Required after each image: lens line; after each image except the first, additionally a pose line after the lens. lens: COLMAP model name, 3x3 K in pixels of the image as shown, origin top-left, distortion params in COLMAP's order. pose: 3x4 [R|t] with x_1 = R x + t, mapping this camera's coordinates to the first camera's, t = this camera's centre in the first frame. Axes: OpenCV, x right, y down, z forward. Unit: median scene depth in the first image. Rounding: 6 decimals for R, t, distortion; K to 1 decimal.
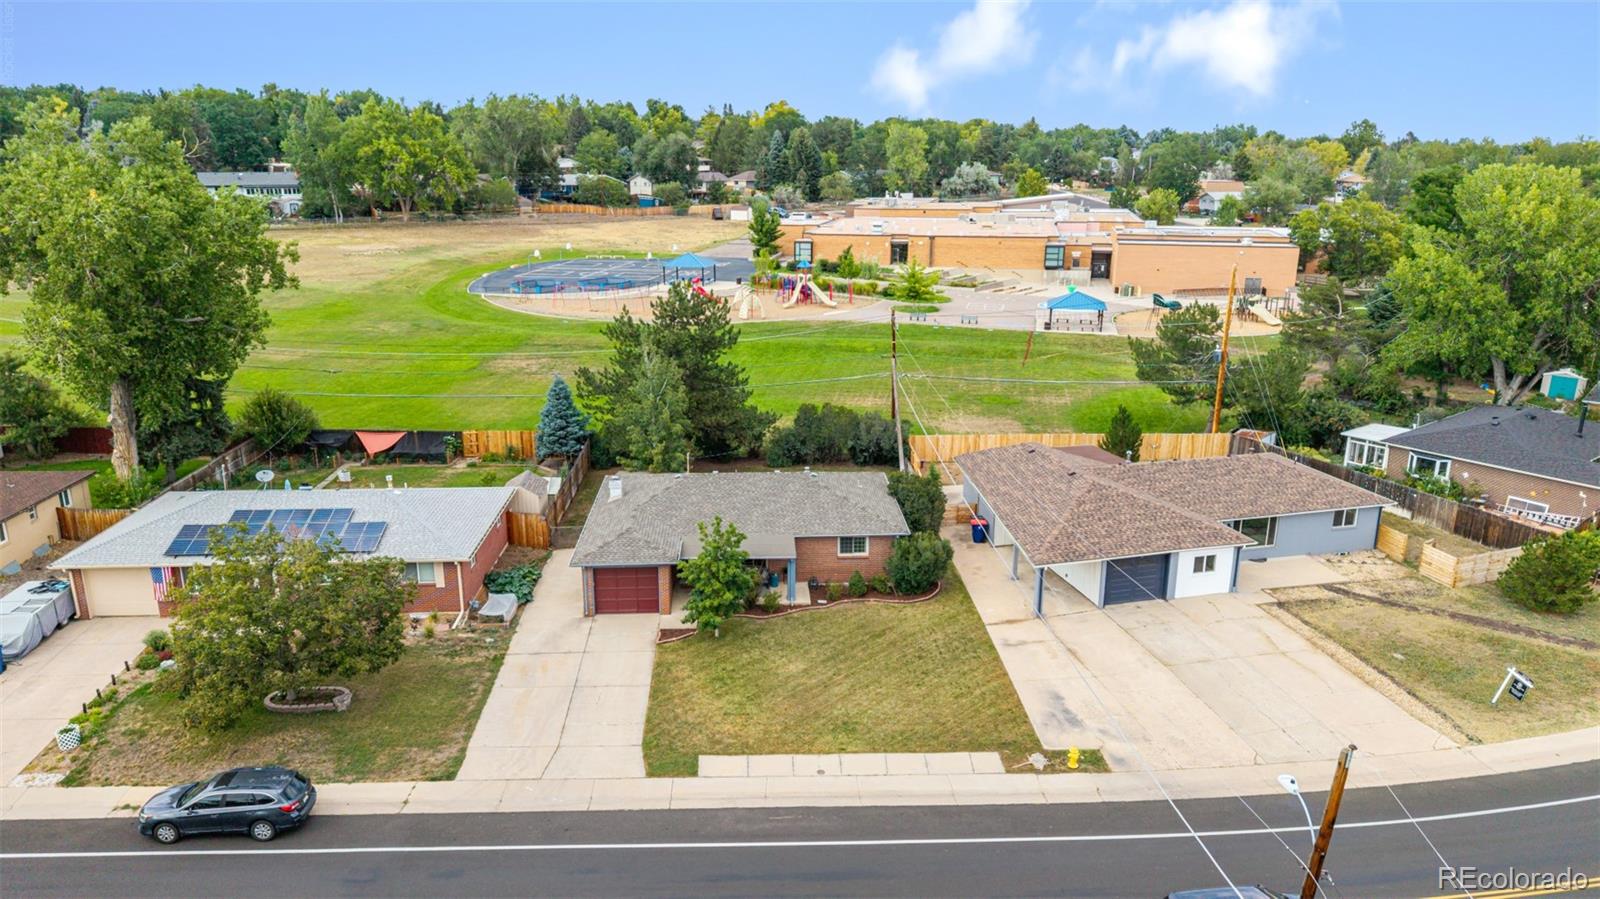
lens RADIAL K [[1064.3, 0, 797.3], [0, 1064.3, 450.4], [0, 0, 1]] dist [0.040716, -0.046524]
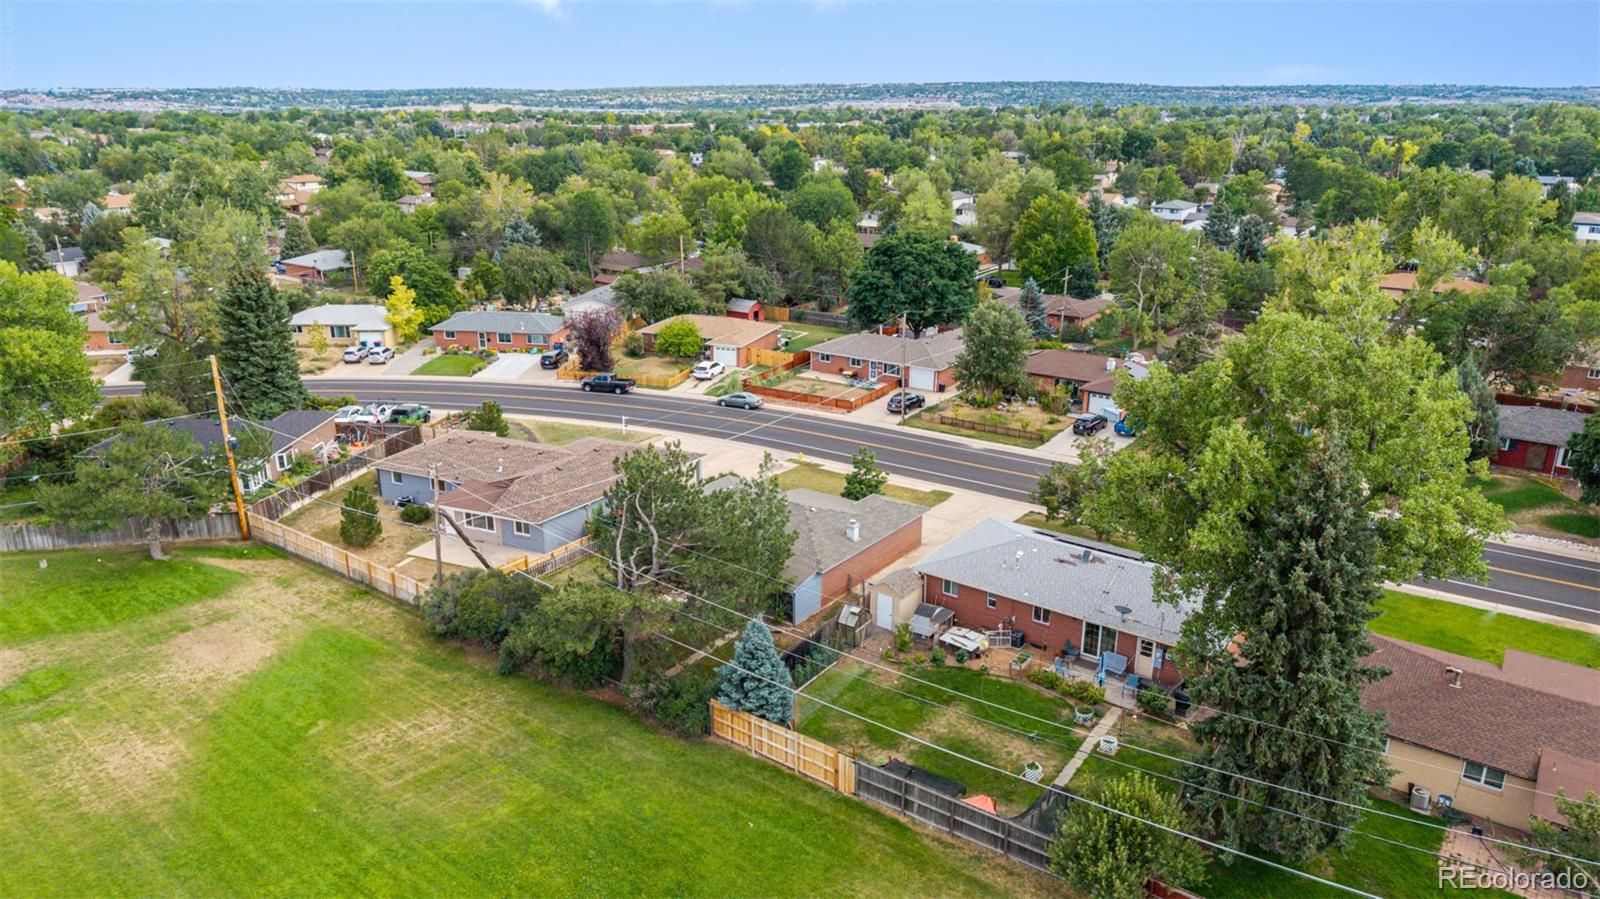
lens RADIAL K [[1064.3, 0, 794.2], [0, 1064.3, 446.8], [0, 0, 1]] dist [0.040716, -0.046524]
pose [[-0.770941, -0.202714, 0.603786, -0.916543], [0.176021, 0.843260, 0.507867, -0.743421], [-0.612100, 0.497815, -0.614422, 1.899544]]
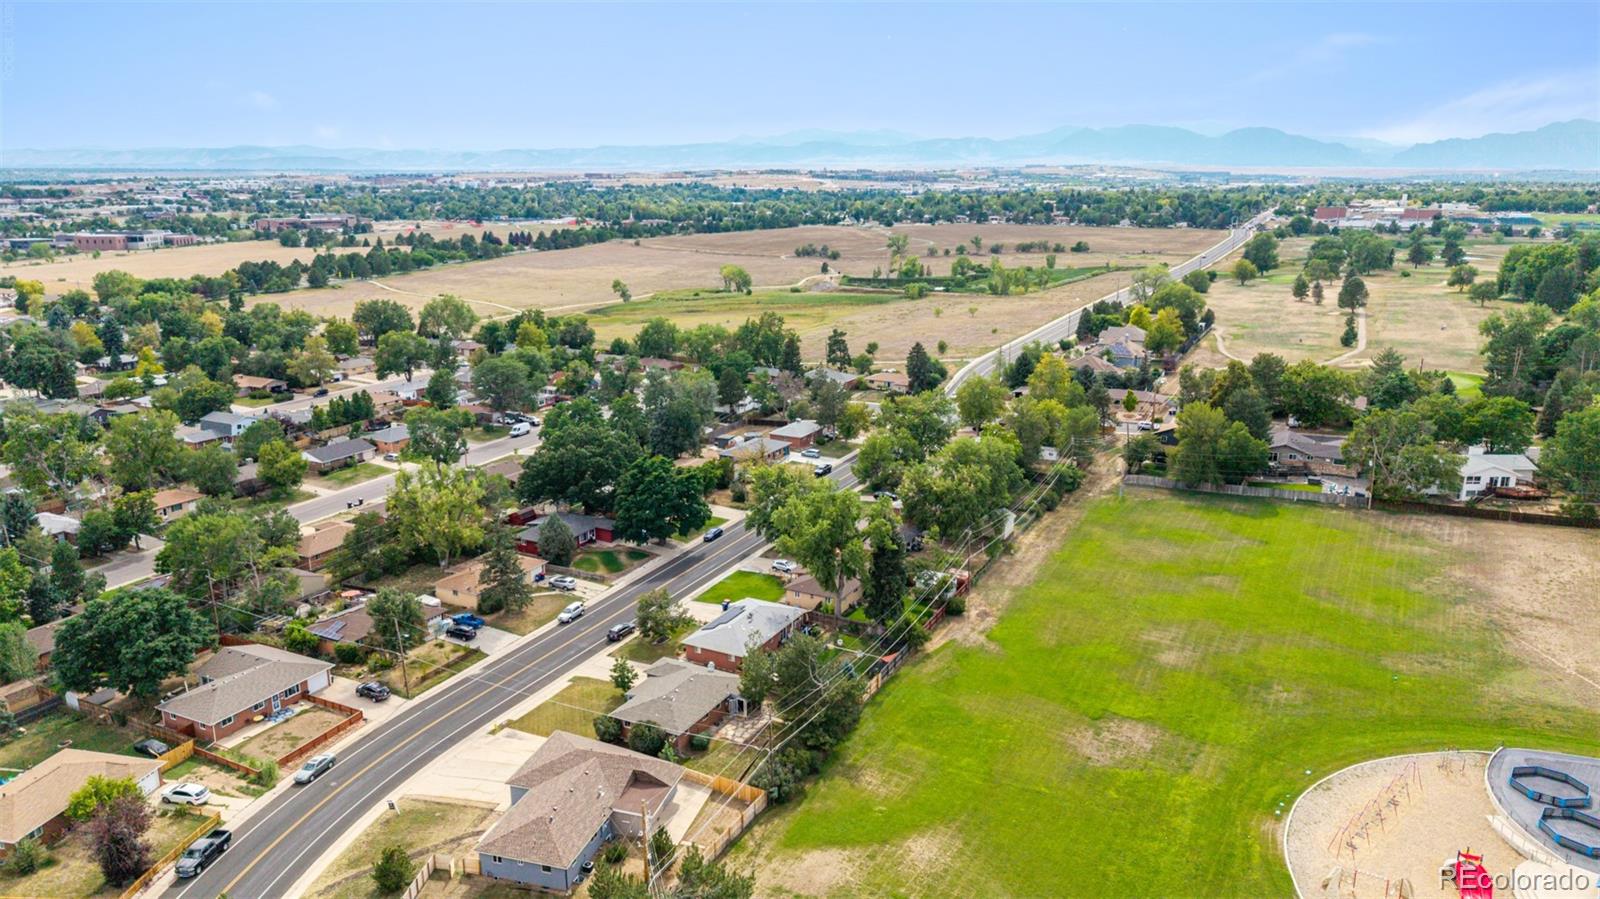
lens RADIAL K [[1064.3, 0, 805.7], [0, 1064.3, 439.2], [0, 0, 1]] dist [0.040716, -0.046524]
pose [[-0.505875, 0.199980, -0.839106, 1.841107], [-0.247878, 0.898027, 0.363461, -1.520846], [0.826225, 0.391862, -0.404719, 2.147046]]
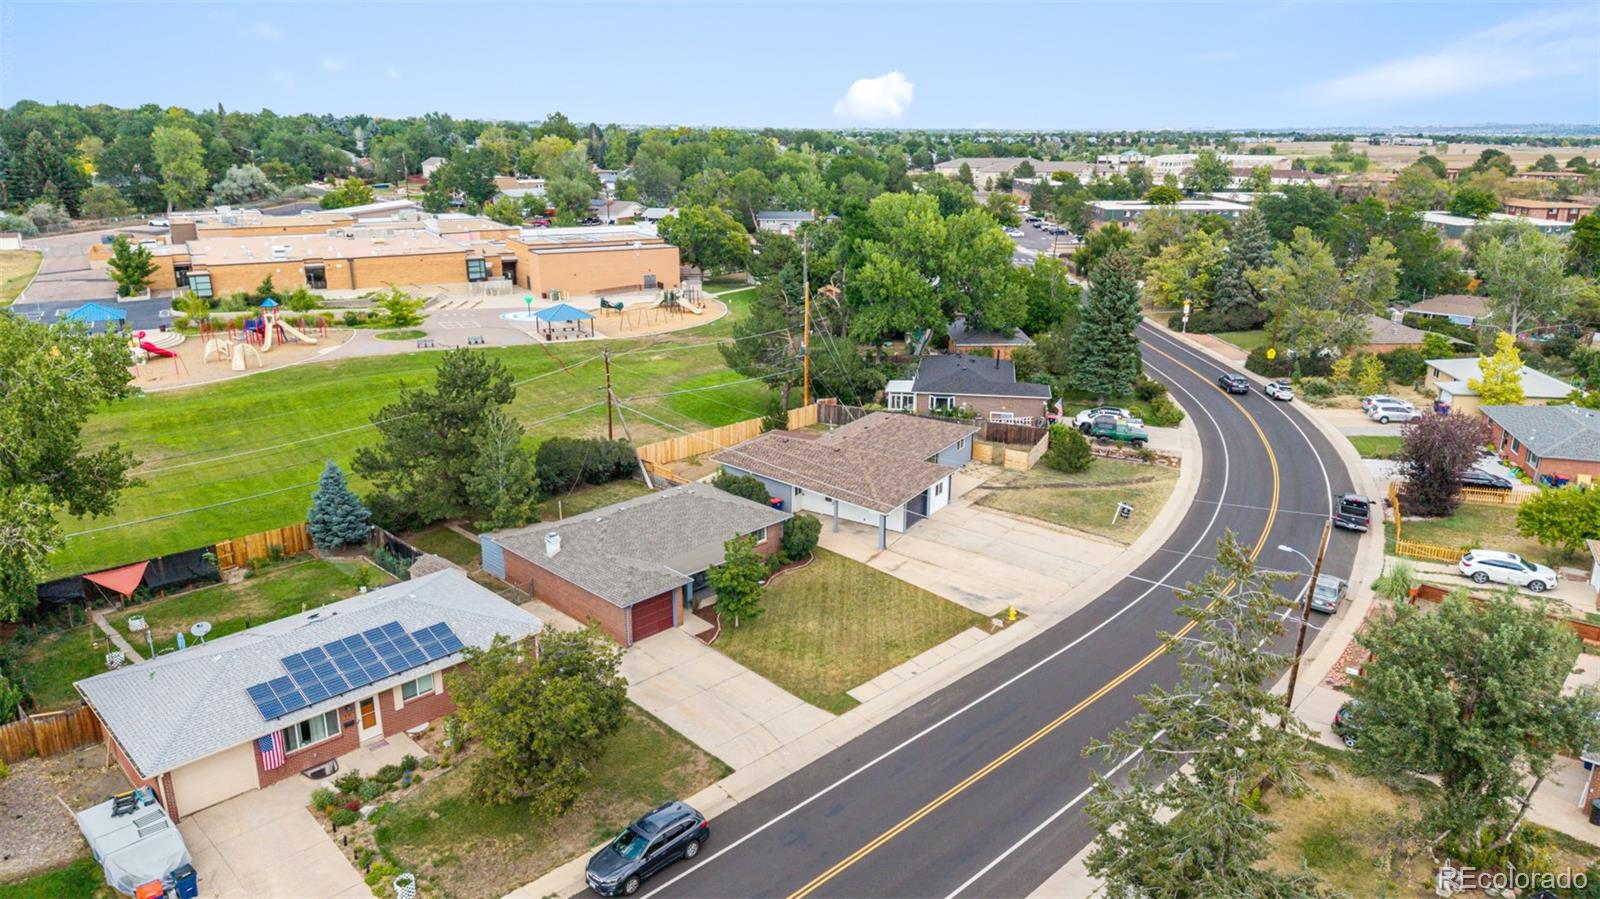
lens RADIAL K [[1064.3, 0, 802.1], [0, 1064.3, 443.2], [0, 0, 1]] dist [0.040716, -0.046524]
pose [[0.739148, -0.193682, 0.645095, -0.738446], [0.184984, 0.979309, 0.082071, -0.120513], [-0.647643, 0.058669, 0.759682, -0.029659]]
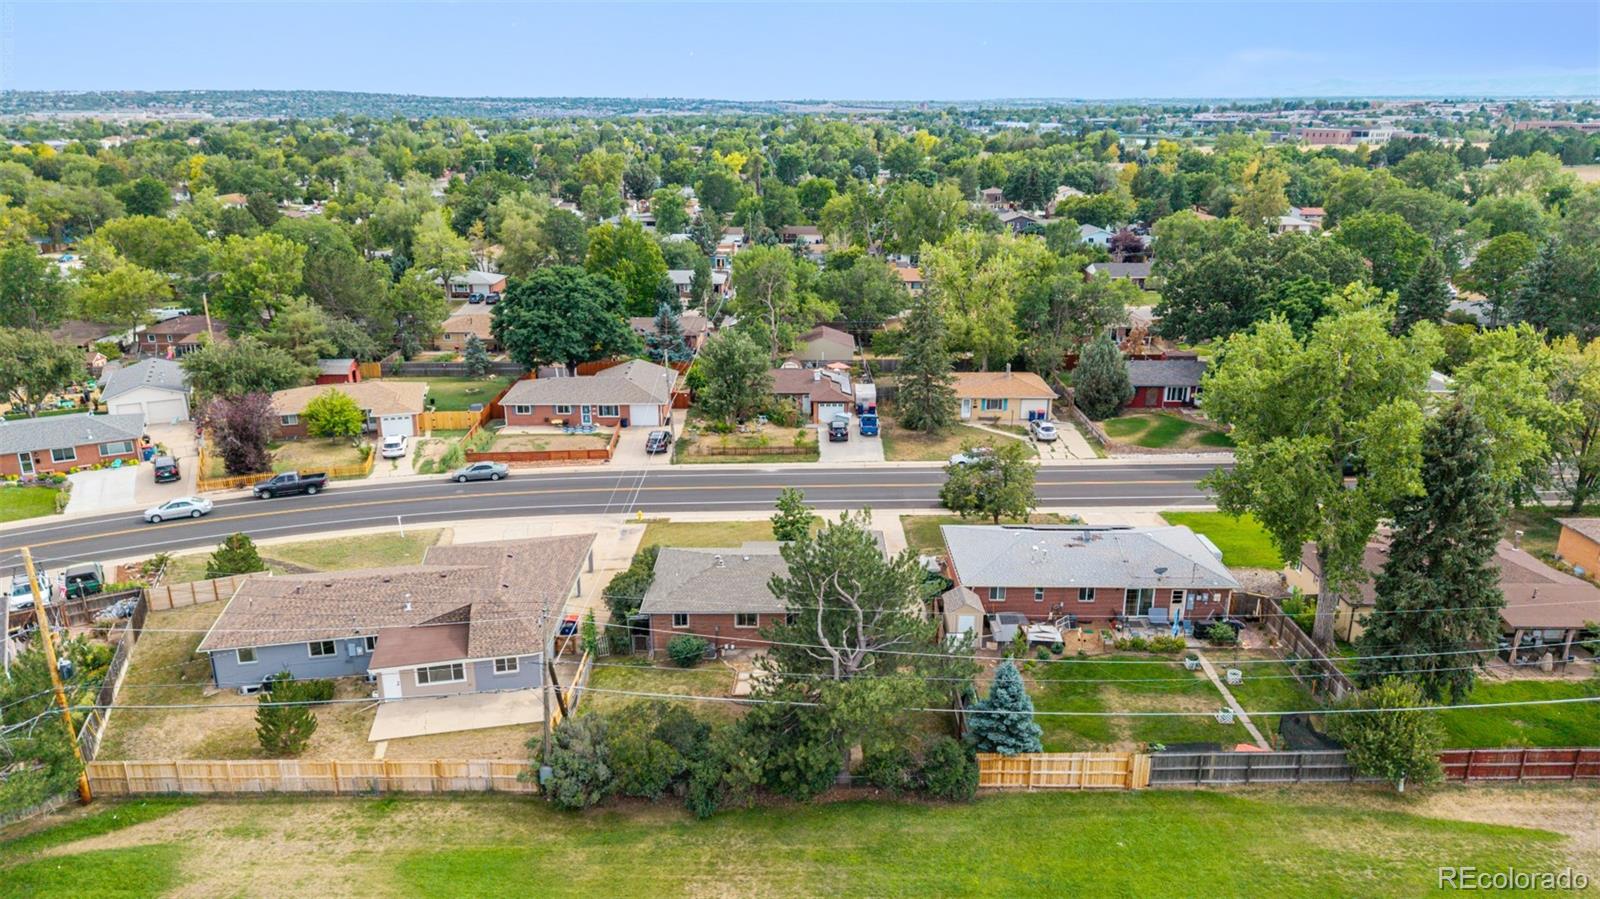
lens RADIAL K [[1064.3, 0, 796.4], [0, 1064.3, 456.9], [0, 0, 1]] dist [0.040716, -0.046524]
pose [[-0.998411, -0.022166, 0.051801, -0.152662], [0.011065, 0.824330, 0.566001, -0.853030], [-0.055247, 0.565675, -0.822775, 2.135470]]
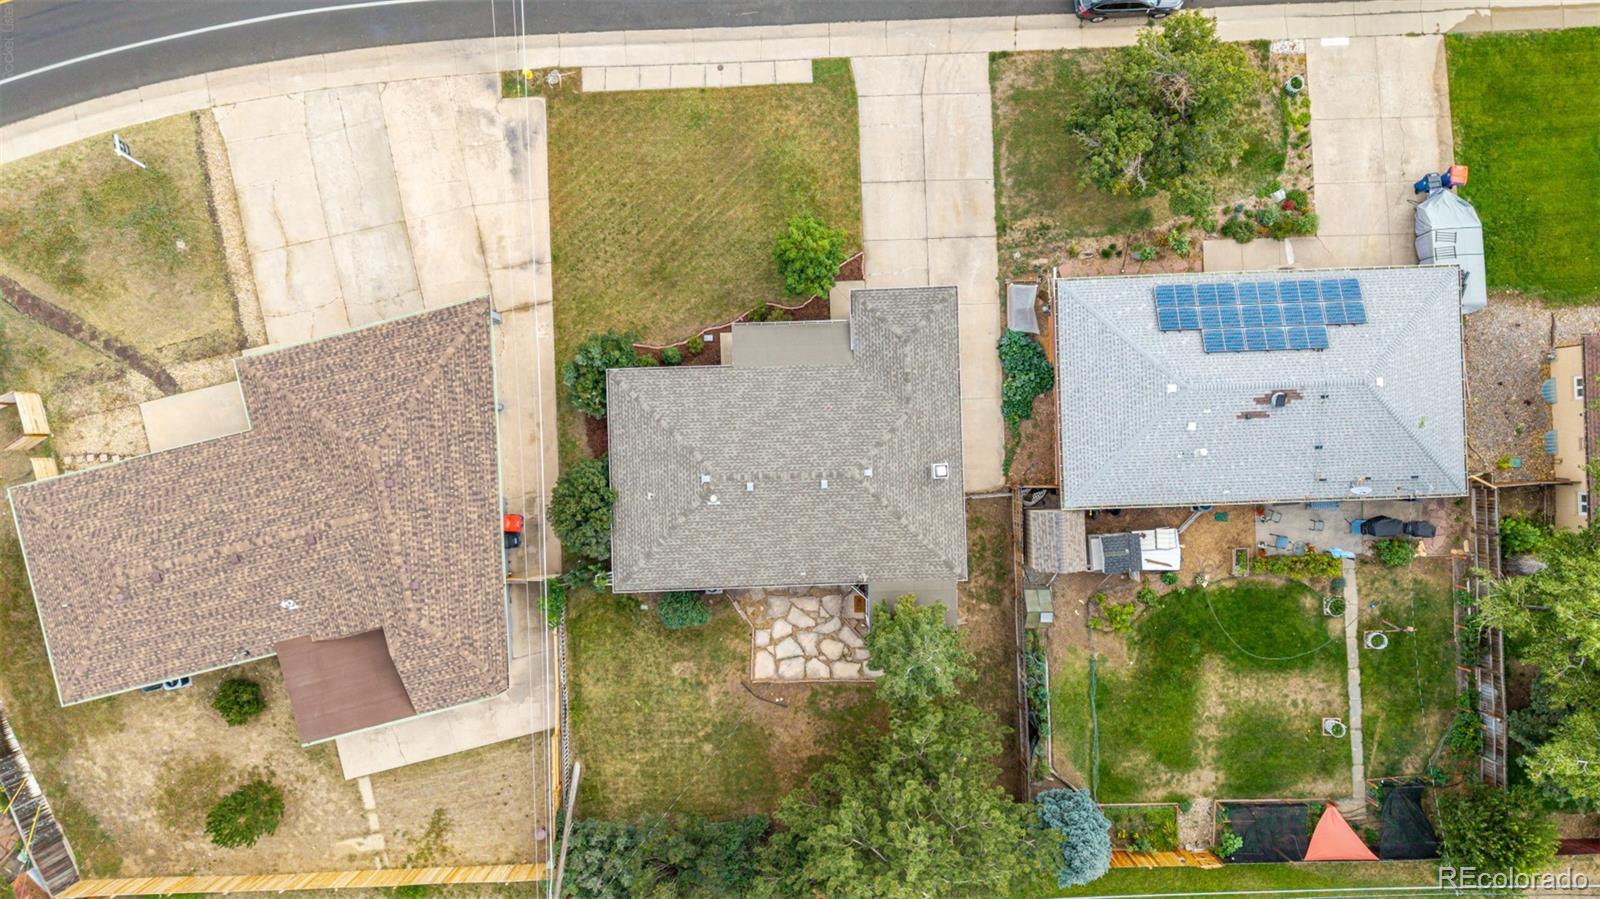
lens RADIAL K [[1064.3, 0, 802.1], [0, 1064.3, 443.5], [0, 0, 1]] dist [0.040716, -0.046524]
pose [[-0.999799, -0.017753, -0.009291, -0.057170], [-0.003925, -0.281188, 0.959645, -0.837719], [-0.019650, 0.959488, 0.281062, 0.805451]]
